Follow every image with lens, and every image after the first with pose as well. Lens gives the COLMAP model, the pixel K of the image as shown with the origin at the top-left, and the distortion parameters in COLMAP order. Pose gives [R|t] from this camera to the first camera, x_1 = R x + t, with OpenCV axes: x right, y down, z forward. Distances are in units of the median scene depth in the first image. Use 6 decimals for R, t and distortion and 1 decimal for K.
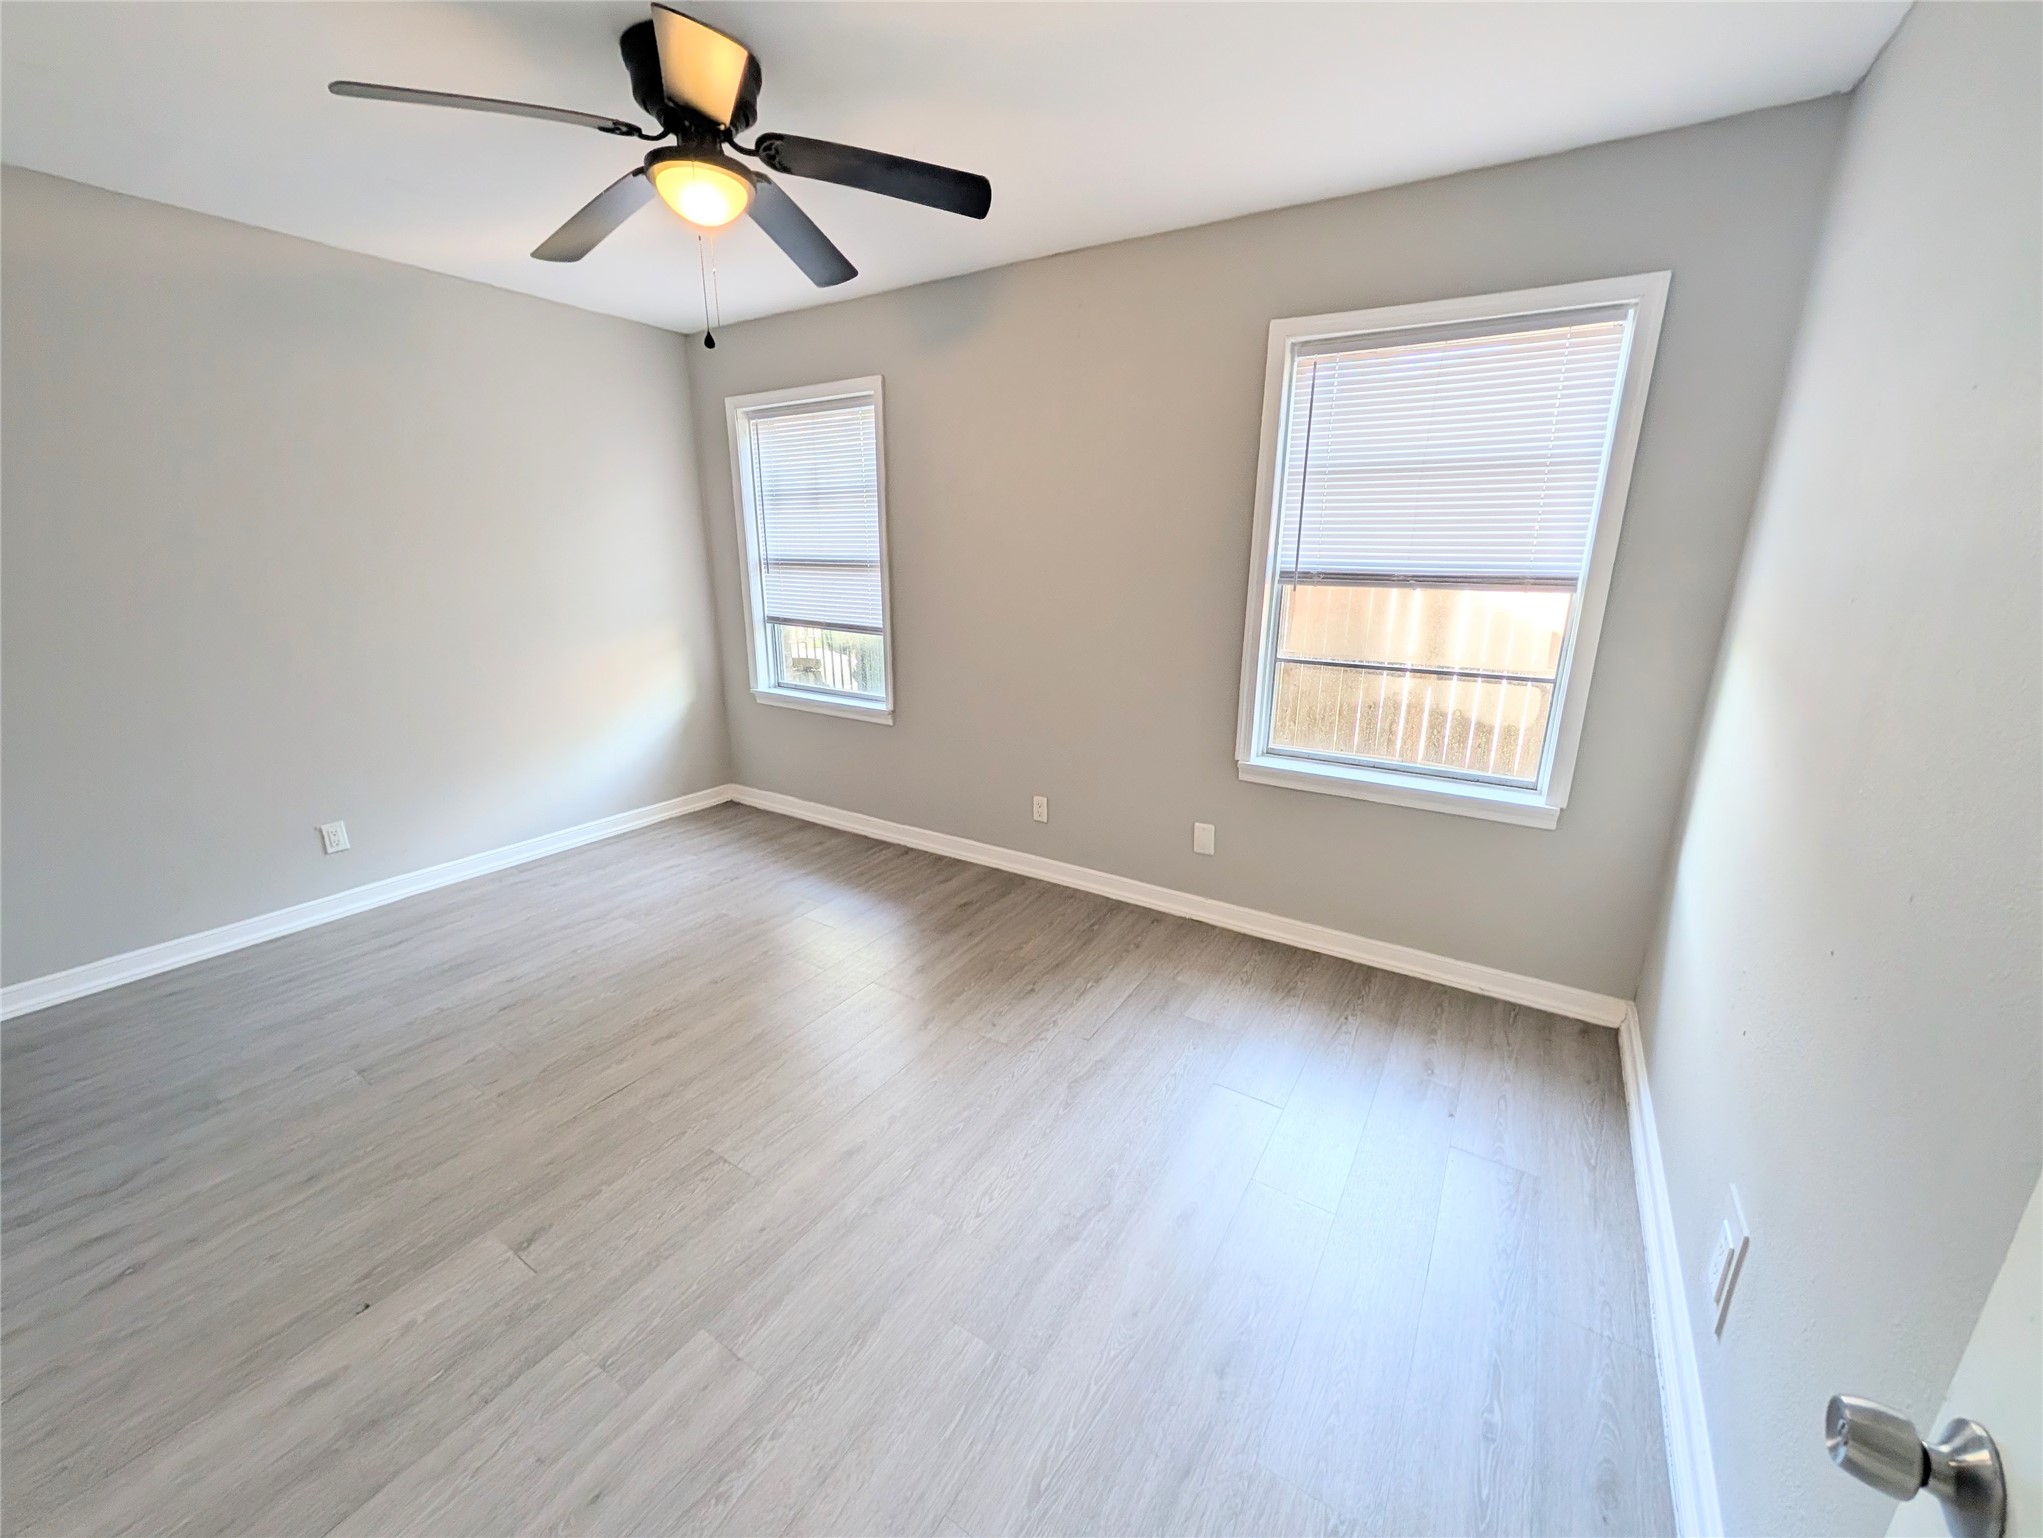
lens RADIAL K [[799.6, 0, 1019.3], [0, 799.6, 771.8], [0, 0, 1]] dist [0.000236, 0.000337]
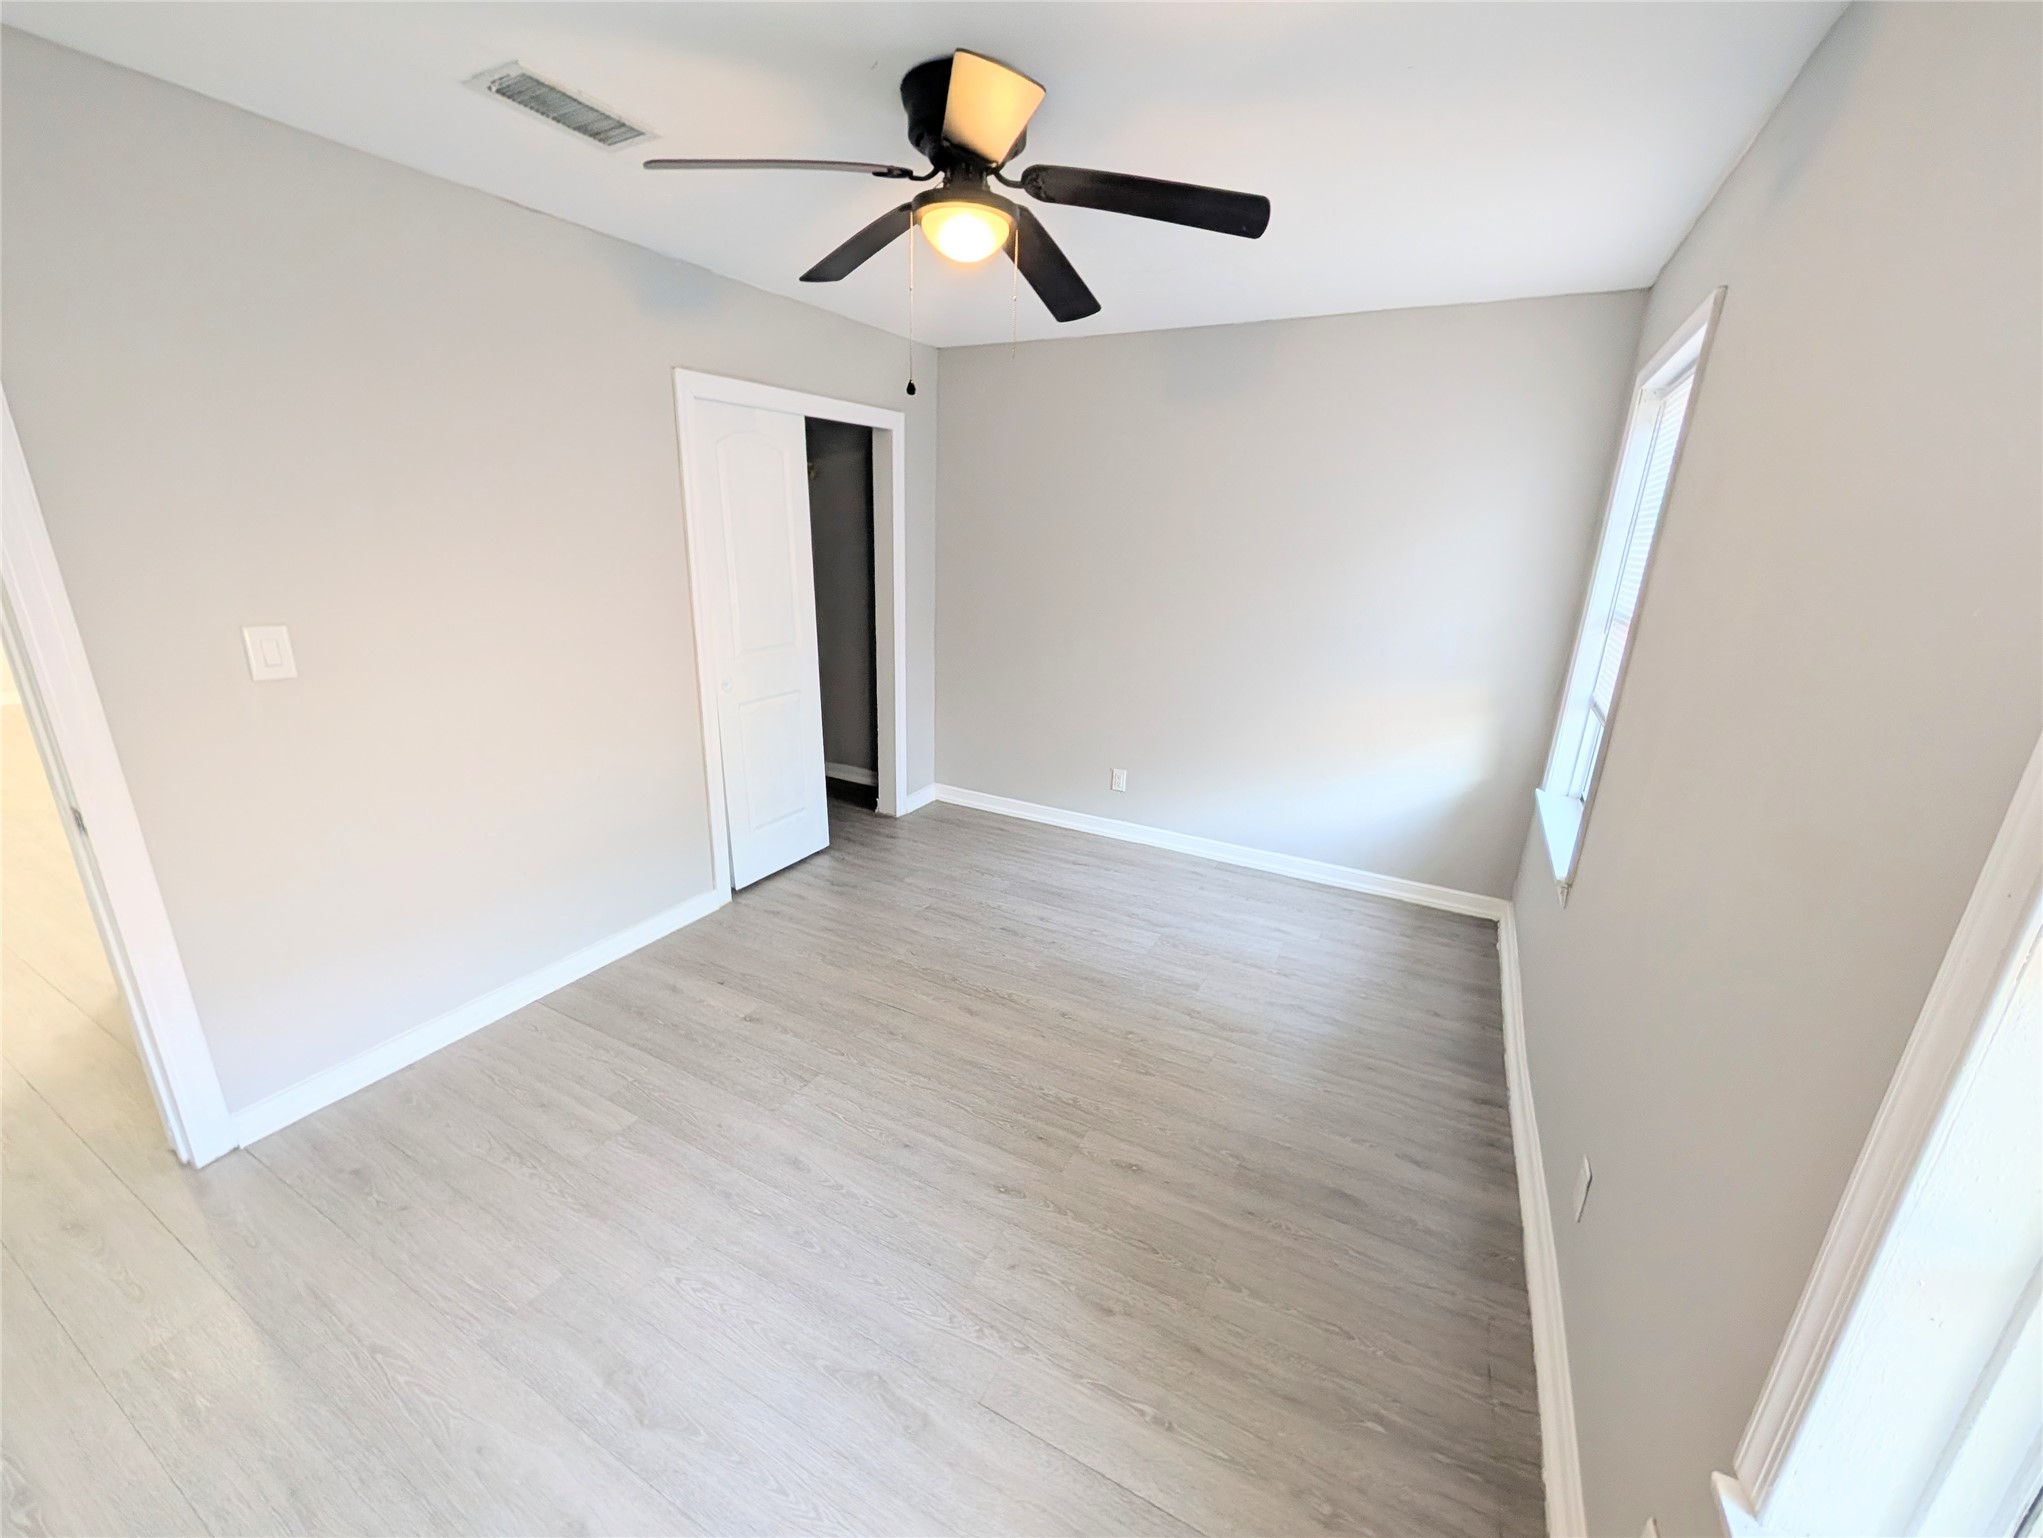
lens RADIAL K [[799.6, 0, 1019.3], [0, 799.6, 771.8], [0, 0, 1]] dist [0.000236, 0.000337]
pose [[0.075010, 0.281700, -0.956566, 0.497468], [-0.300538, 0.921051, 0.247674, -0.253282], [0.950816, 0.268907, 0.153749, 0.735839]]
